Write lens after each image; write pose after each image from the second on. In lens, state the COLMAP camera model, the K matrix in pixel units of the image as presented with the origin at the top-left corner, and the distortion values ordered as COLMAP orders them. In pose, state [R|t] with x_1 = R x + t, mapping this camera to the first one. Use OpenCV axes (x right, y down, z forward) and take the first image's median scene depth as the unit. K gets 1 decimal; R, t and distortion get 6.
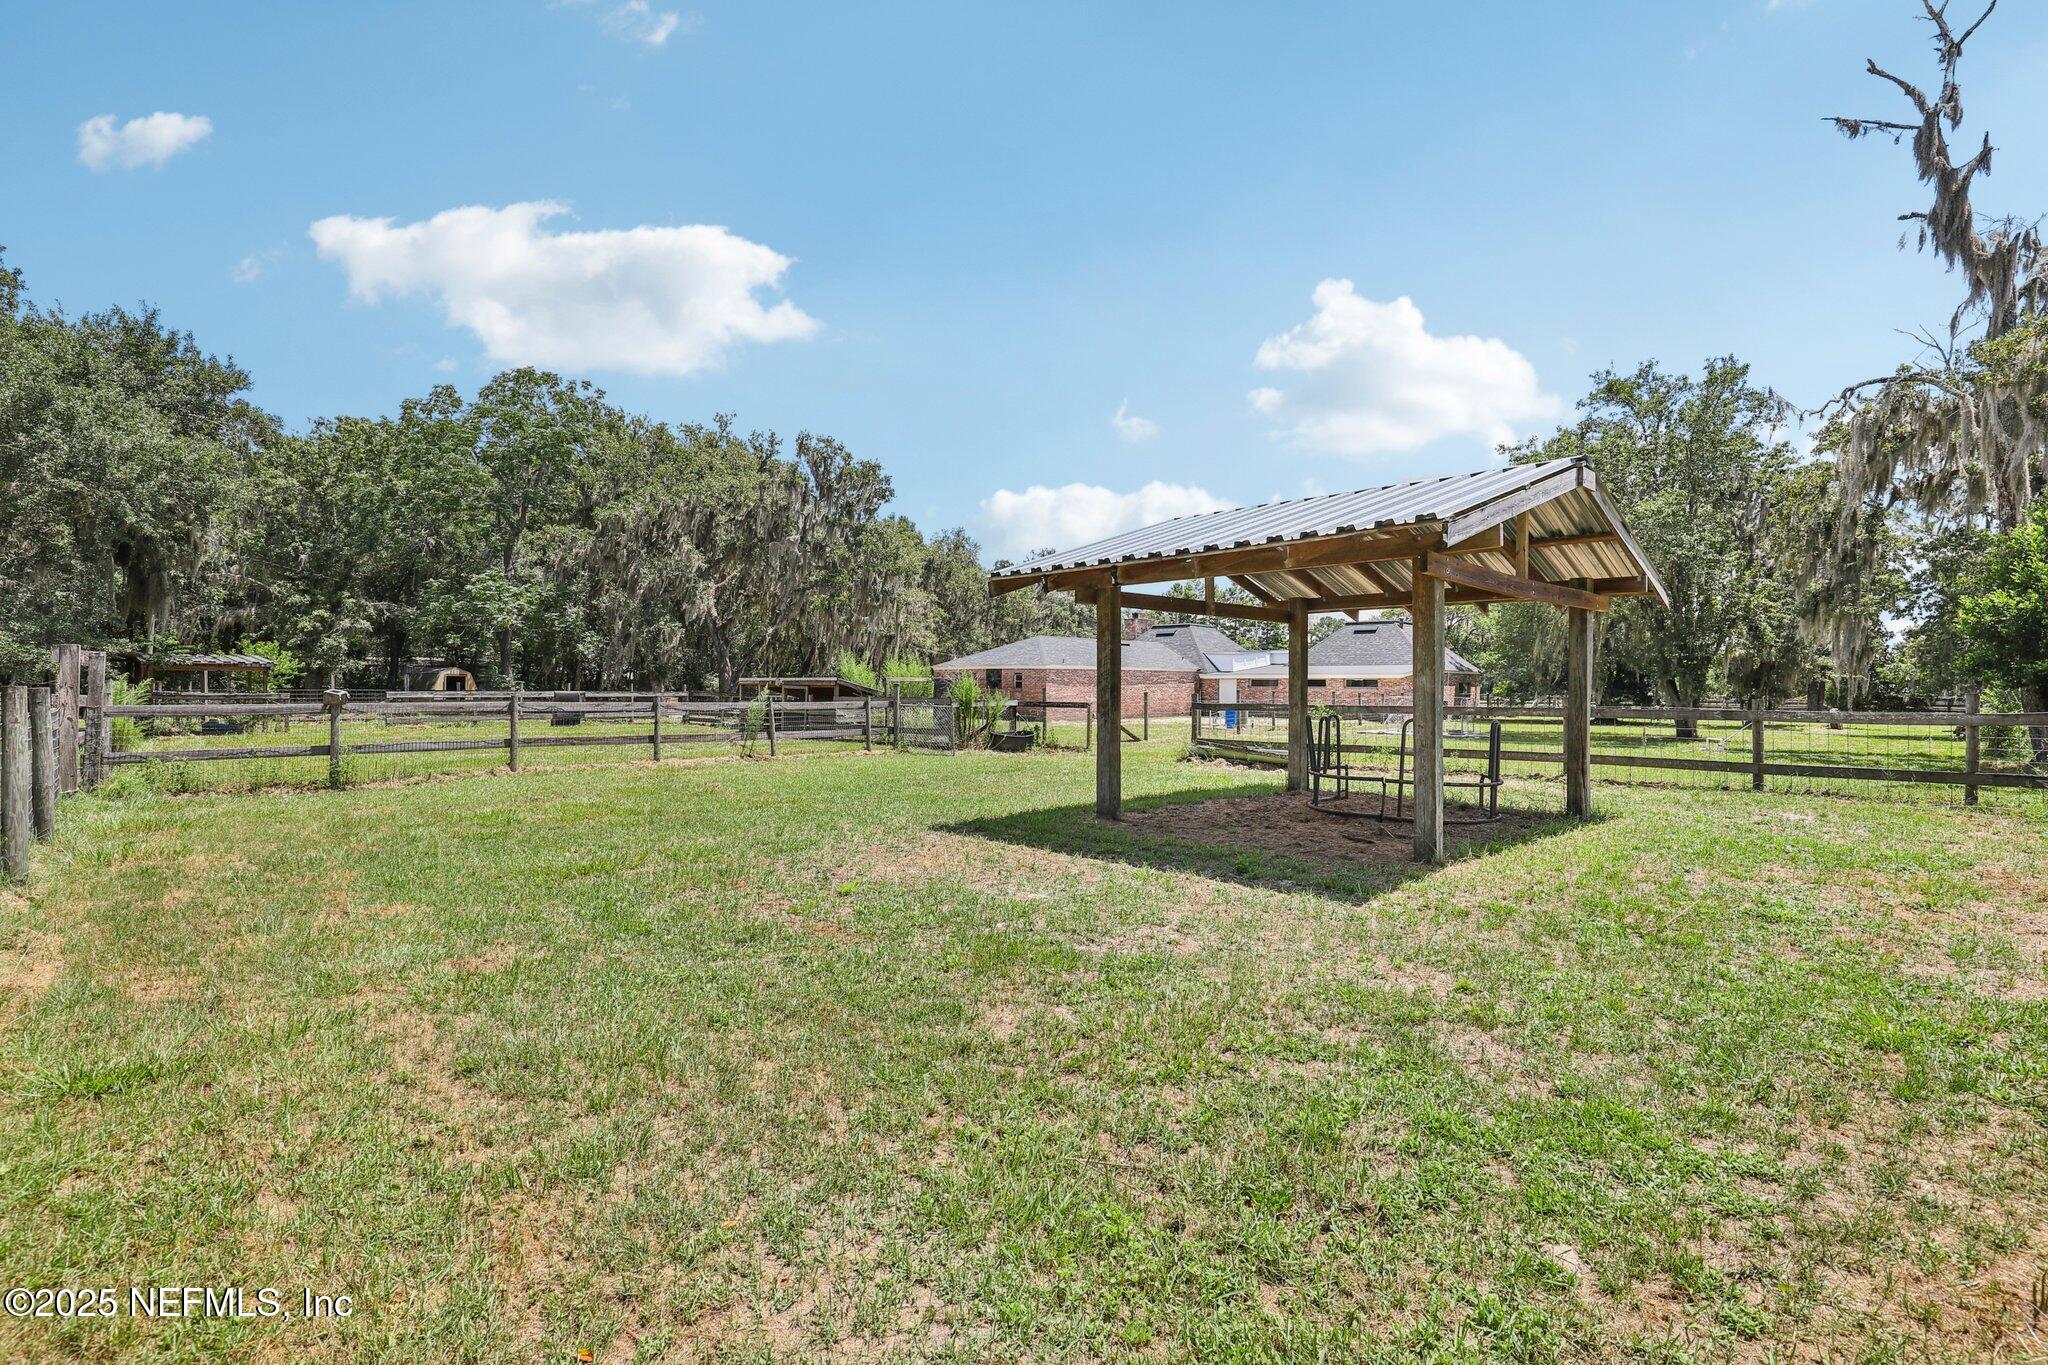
lens RADIAL K [[930.5, 0, 1023.1], [0, 930.5, 689.2], [0, 0, 1]] dist [0.000817, 0.000054]
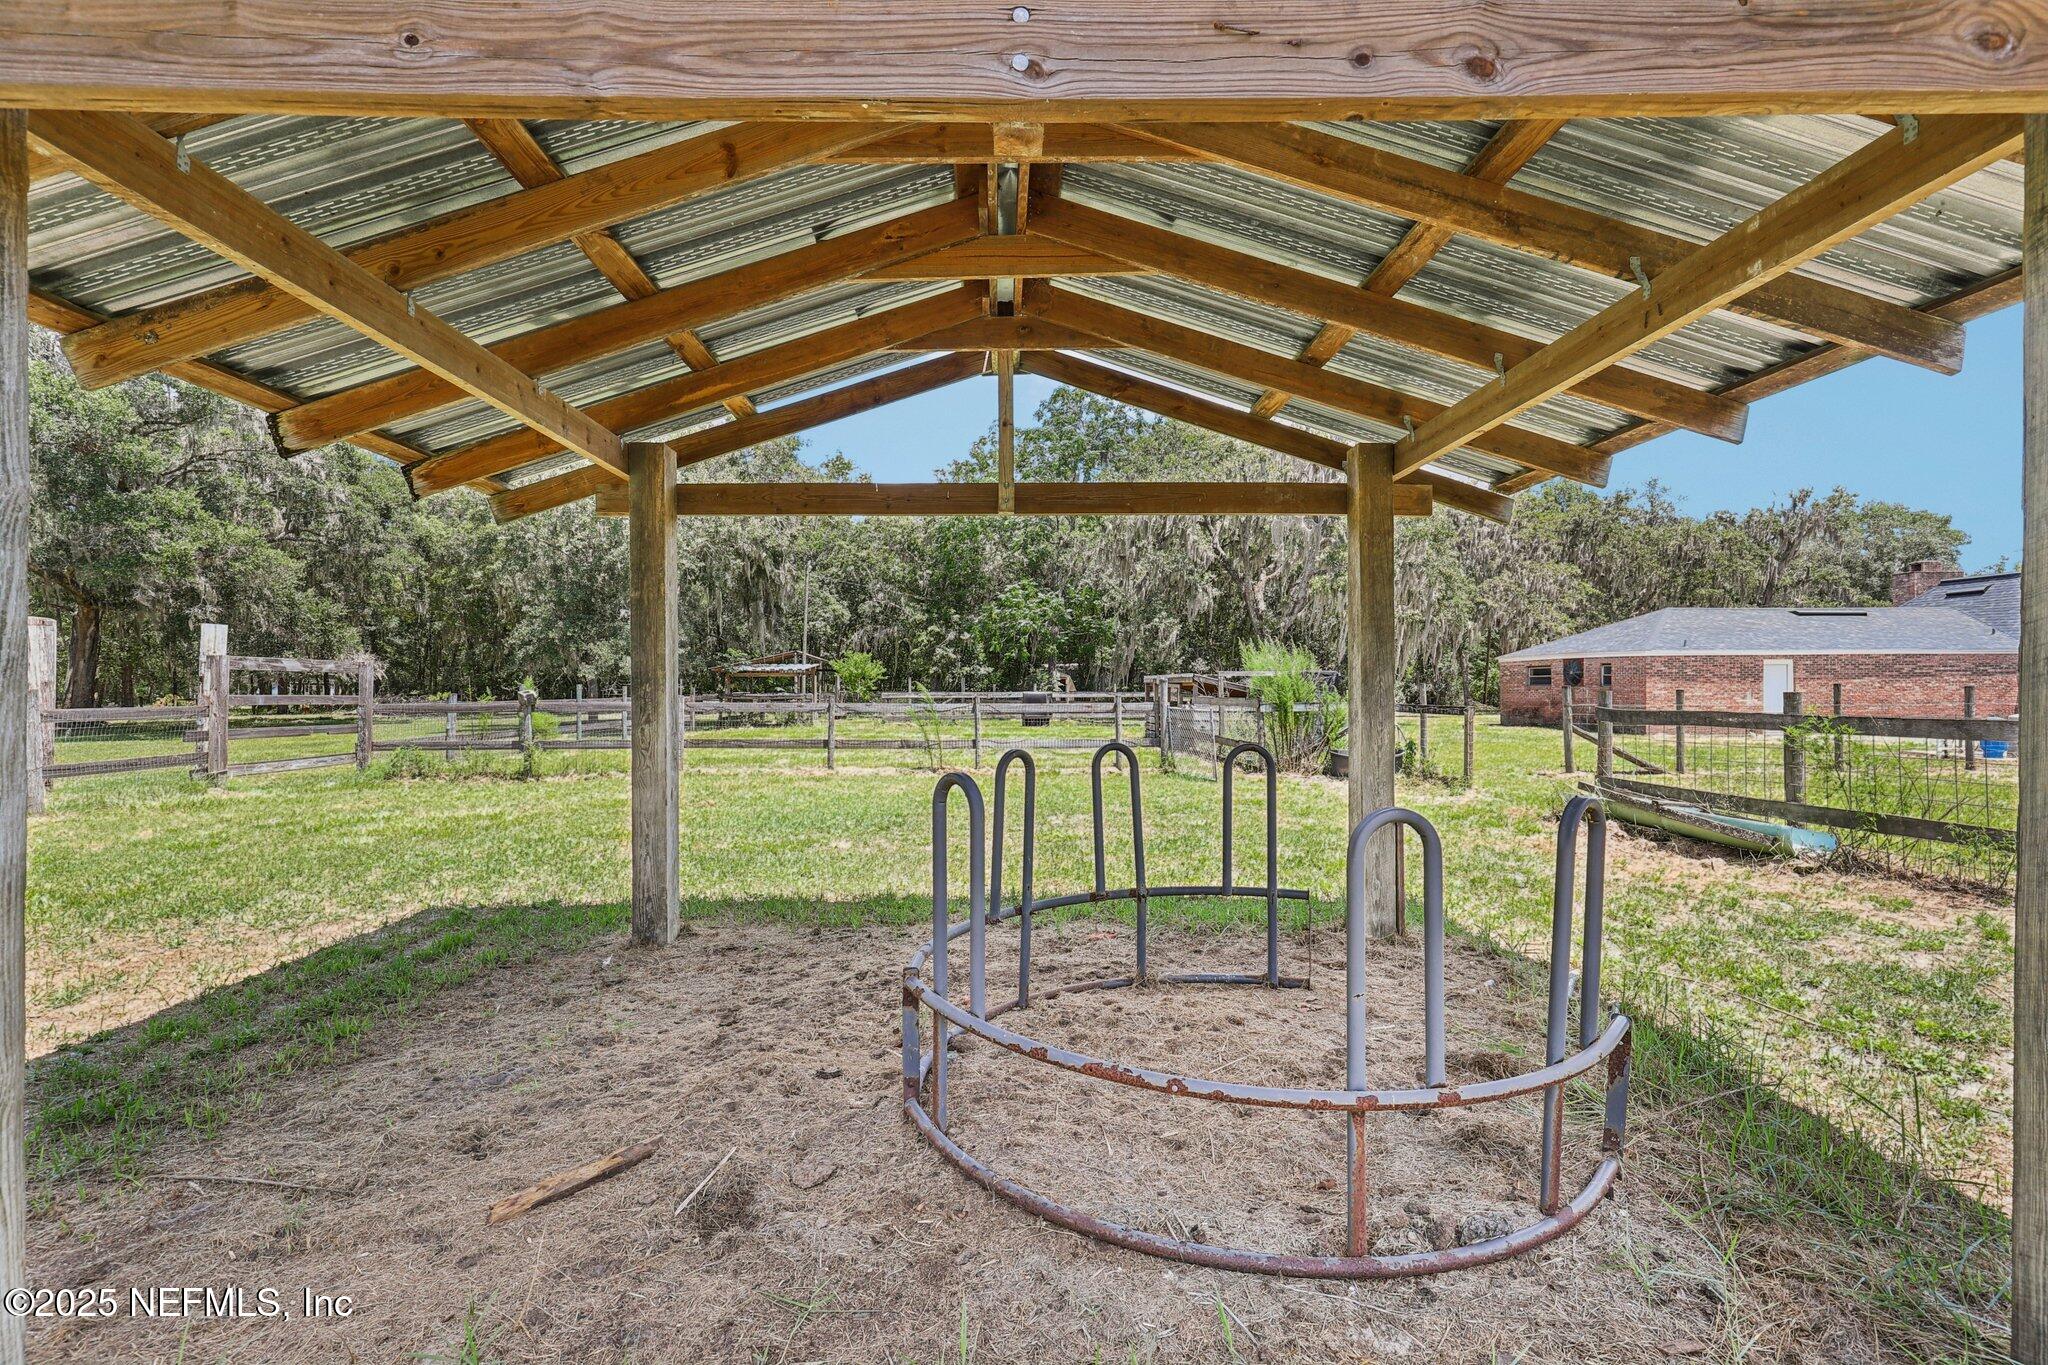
lens RADIAL K [[930.5, 0, 1019.9], [0, 930.5, 690.6], [0, 0, 1]] dist [0.000817, 0.000054]
pose [[0.732308, -0.004696, -0.680958, 0.151977], [0.005485, 0.999984, -0.000997, 0.001310], [0.680952, -0.003005, 0.732322, 0.195251]]
